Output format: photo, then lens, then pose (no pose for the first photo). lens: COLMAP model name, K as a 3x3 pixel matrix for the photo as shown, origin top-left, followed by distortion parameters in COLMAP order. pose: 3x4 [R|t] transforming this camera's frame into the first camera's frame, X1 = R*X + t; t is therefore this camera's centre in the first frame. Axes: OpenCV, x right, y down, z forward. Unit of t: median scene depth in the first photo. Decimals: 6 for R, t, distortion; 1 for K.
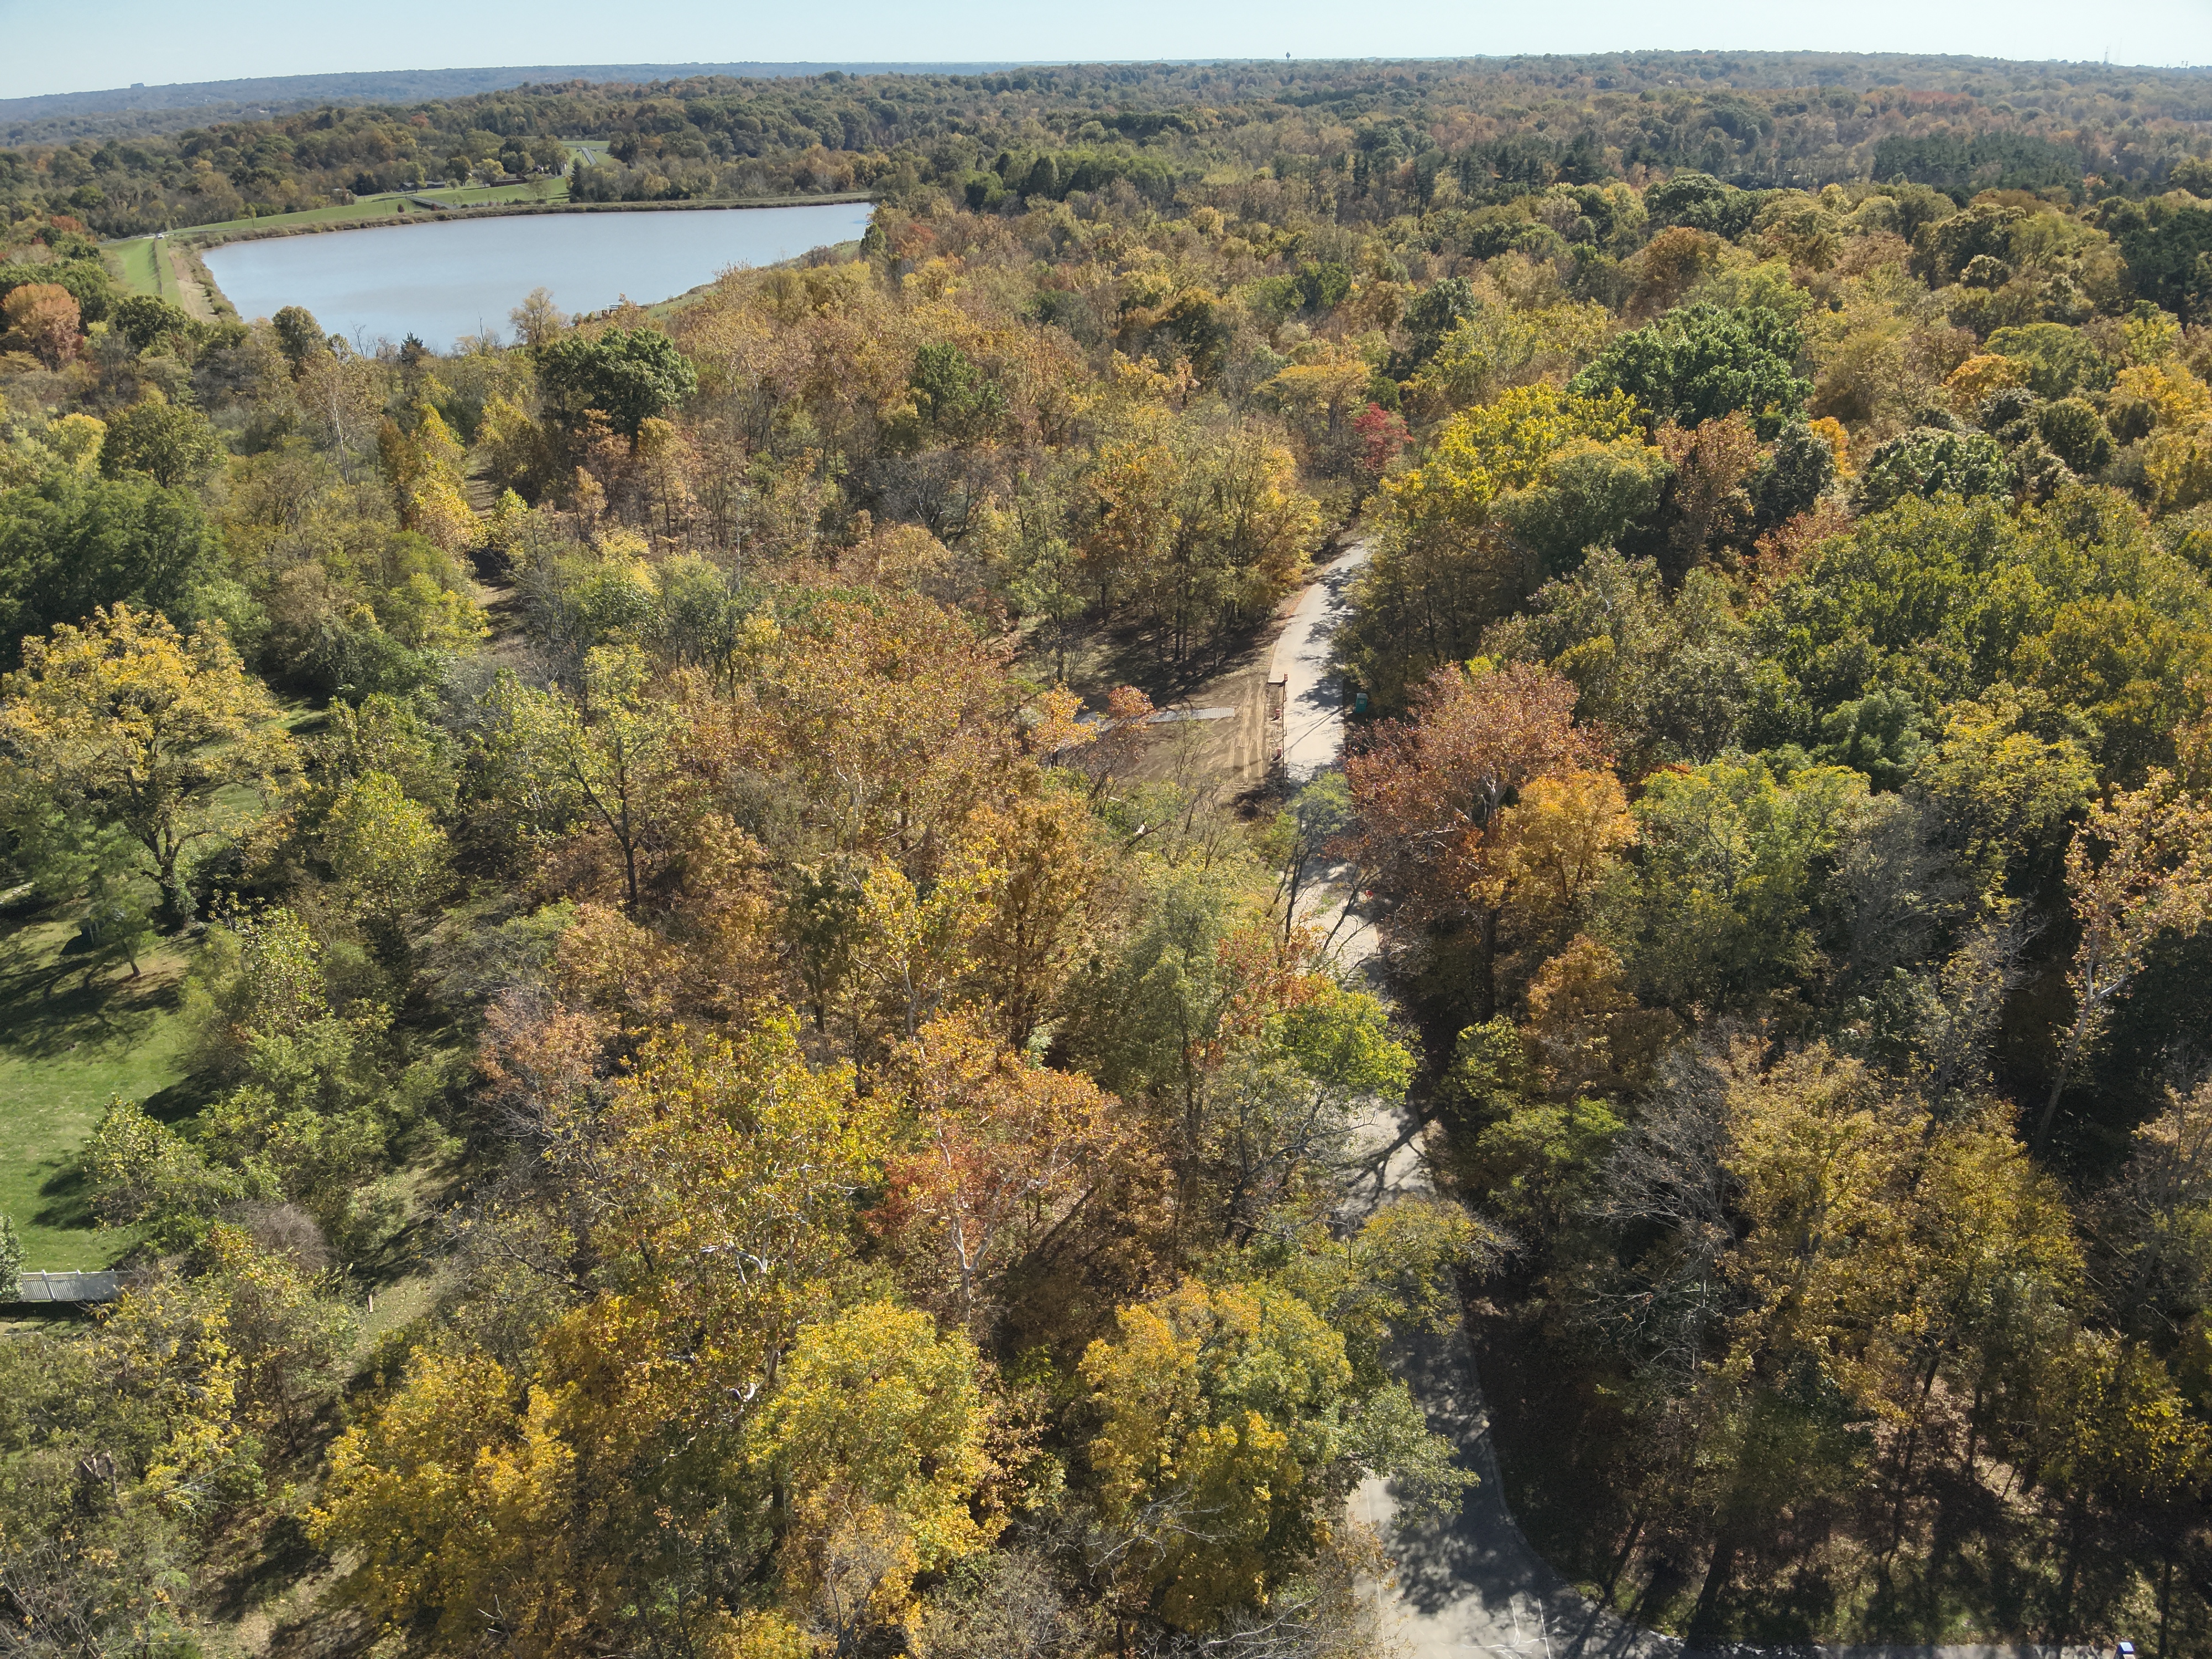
lens RADIAL K [[1572.8, 0, 1104.2], [0, 1572.8, 852.0], [0, 0, 1]] dist [0.110974, -0.184025]
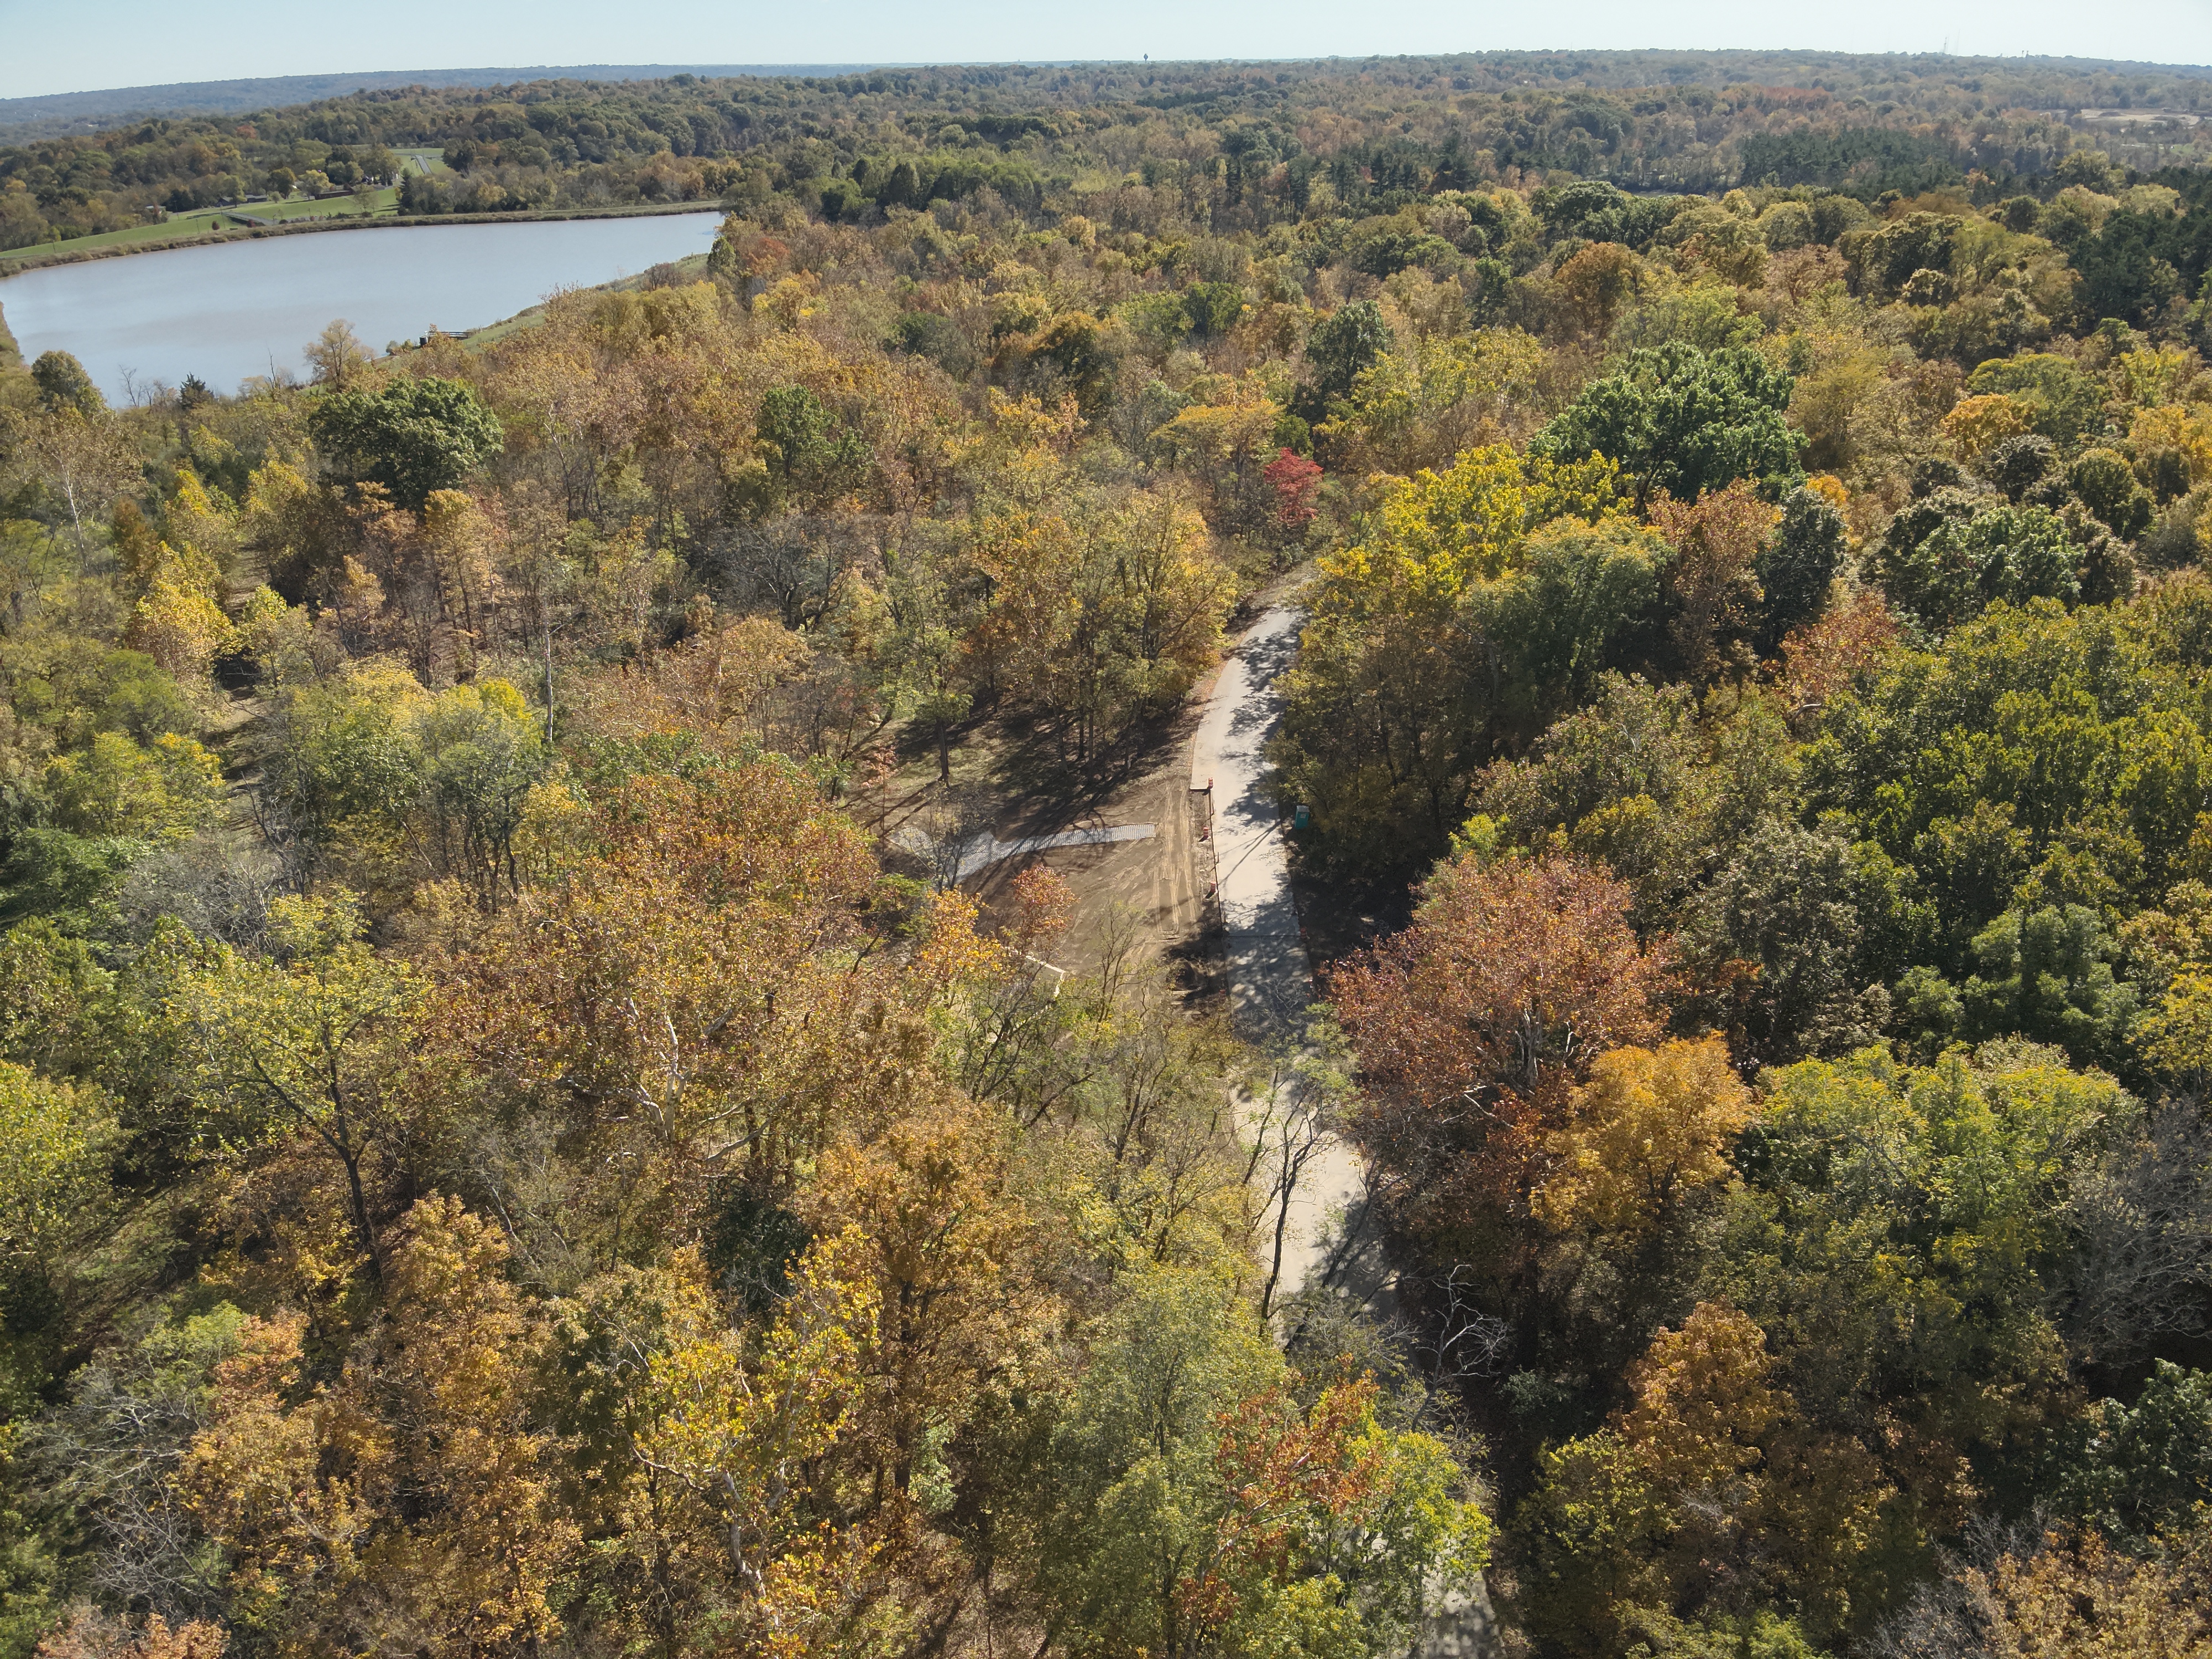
lens RADIAL K [[1574.0, 0, 1095.8], [0, 1574.0, 849.5], [0, 0, 1]] dist [0.112791, -0.188818]
pose [[0.997142, -0.035279, 0.066801, -0.002322], [0.035439, 0.999371, -0.001213, -0.036674], [-0.066716, 0.003577, 0.997766, 0.073309]]
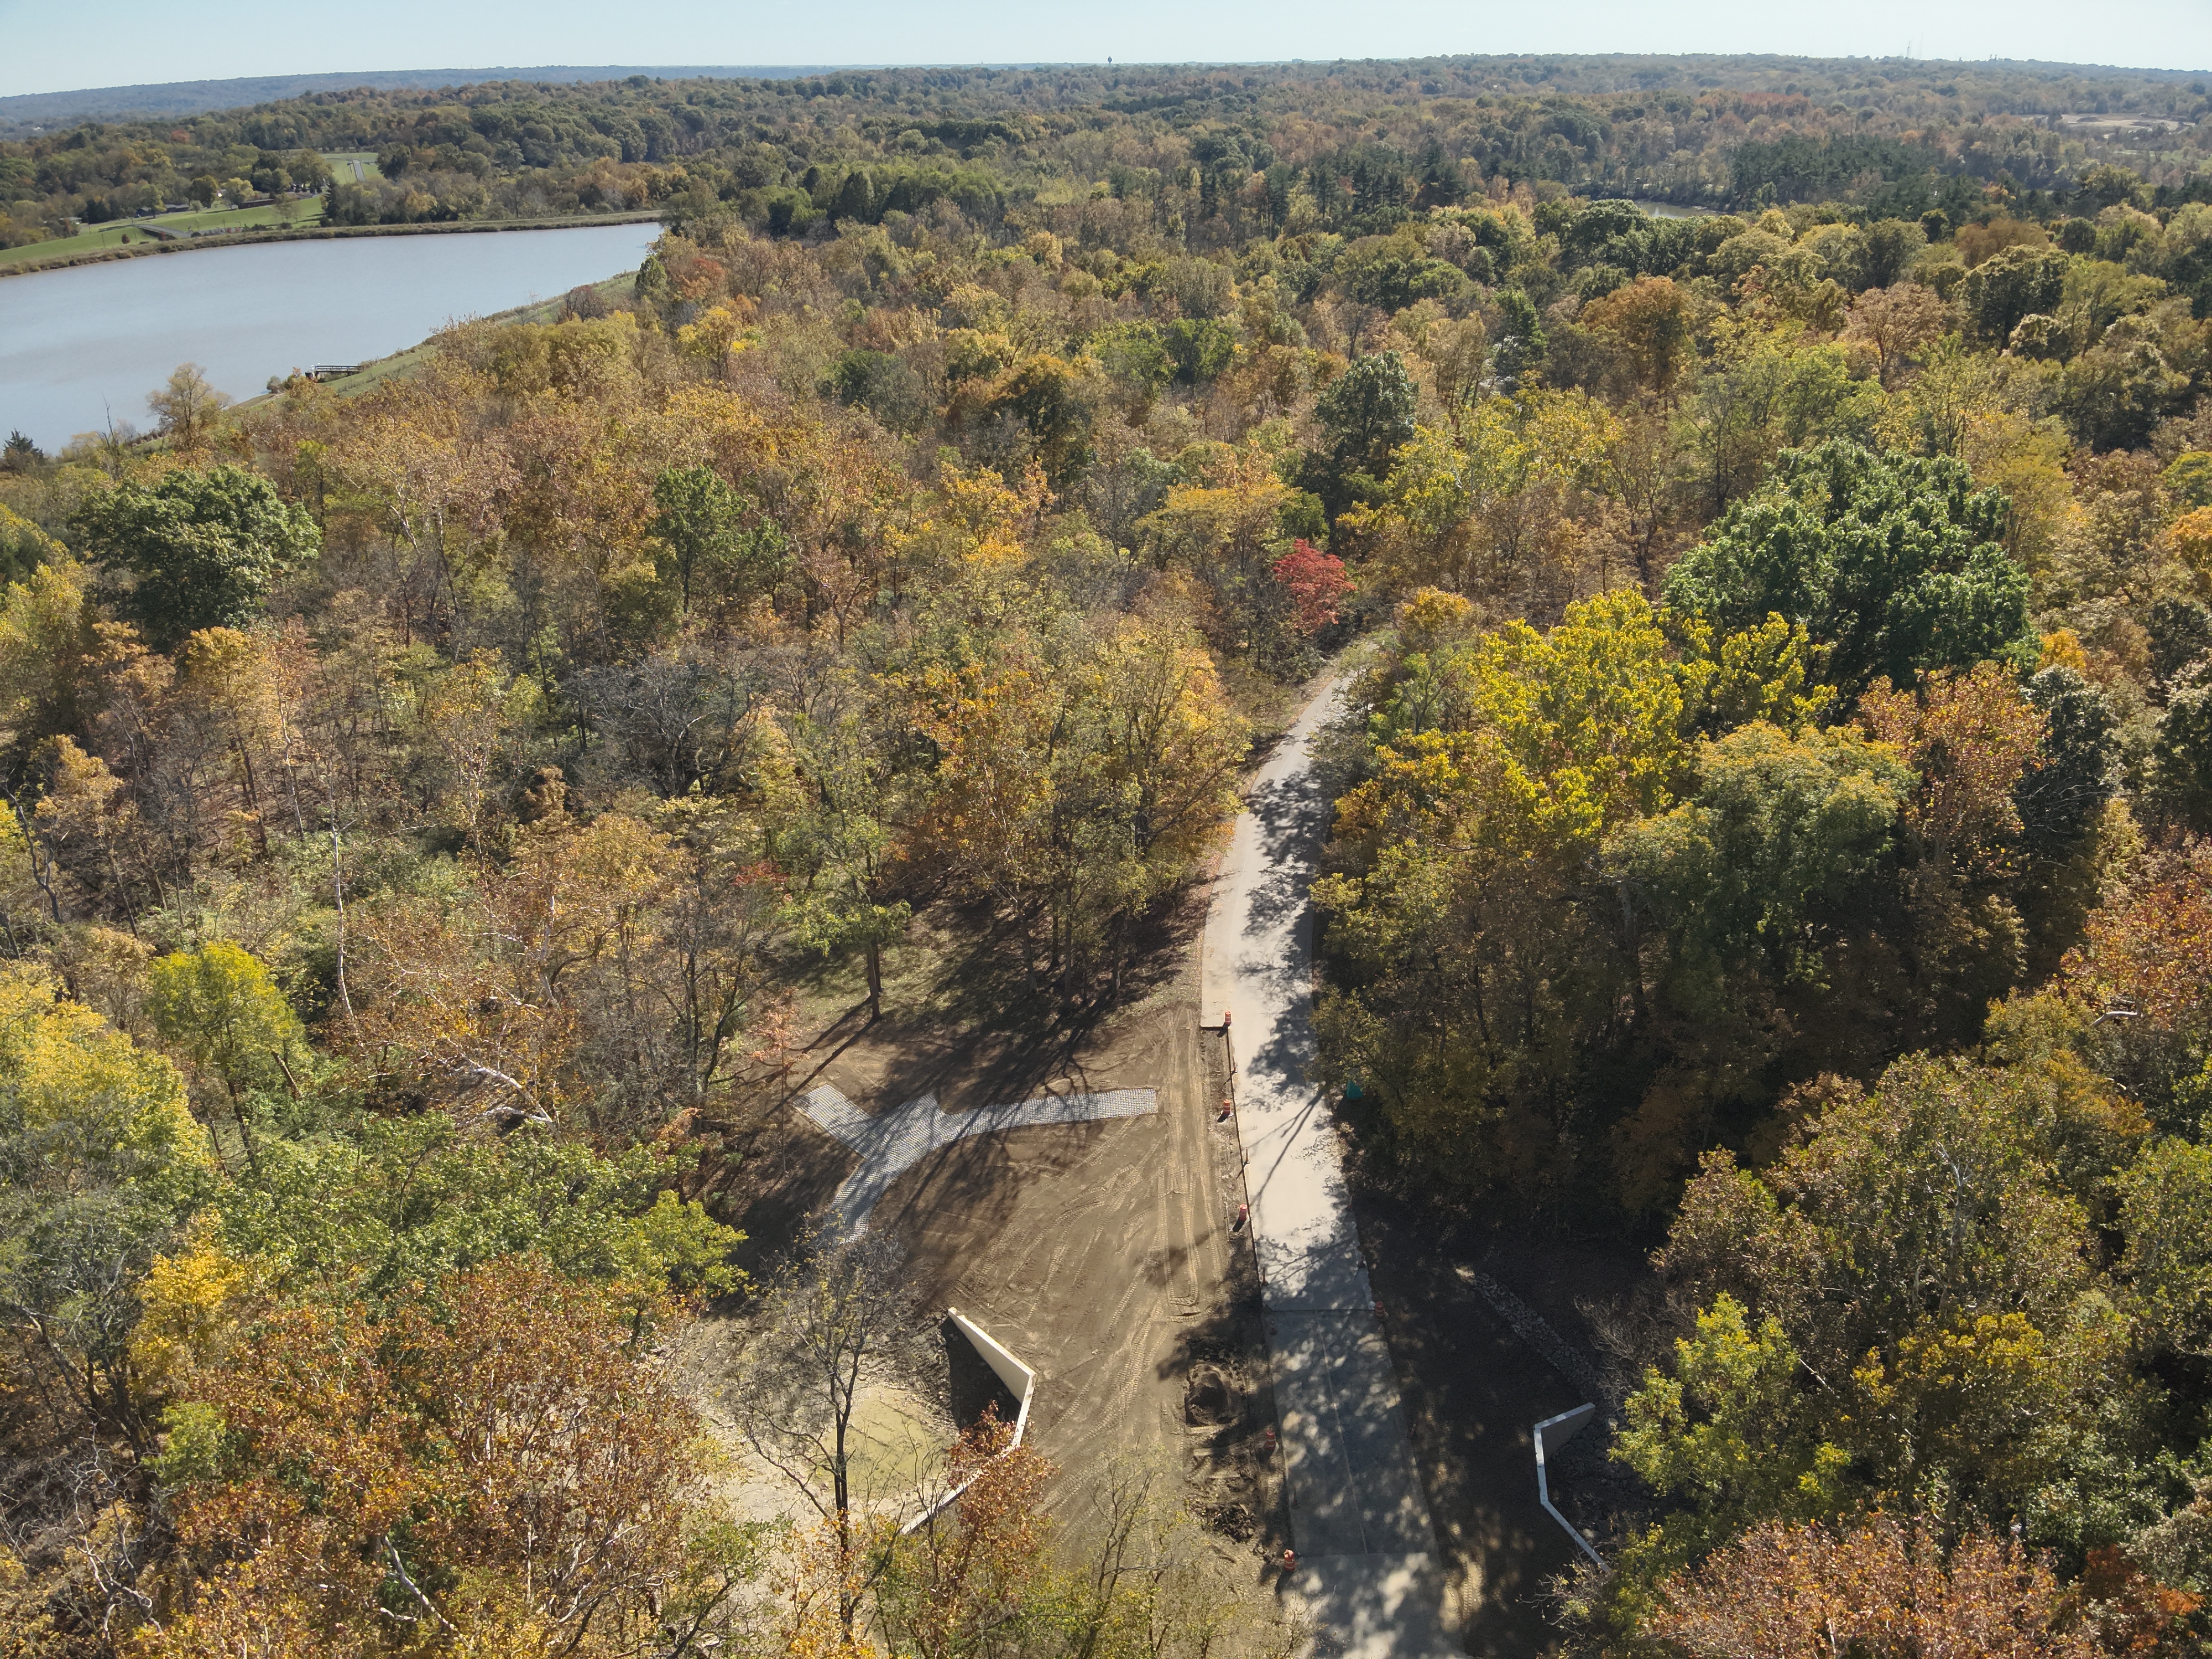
lens RADIAL K [[1574.0, 0, 1095.8], [0, 1574.0, 849.5], [0, 0, 1]] dist [0.112791, -0.188818]
pose [[0.995365, -0.041387, 0.086806, 0.004165], [0.041695, 0.999129, -0.001739, -0.087399], [-0.086658, 0.005350, 0.996224, 0.174121]]
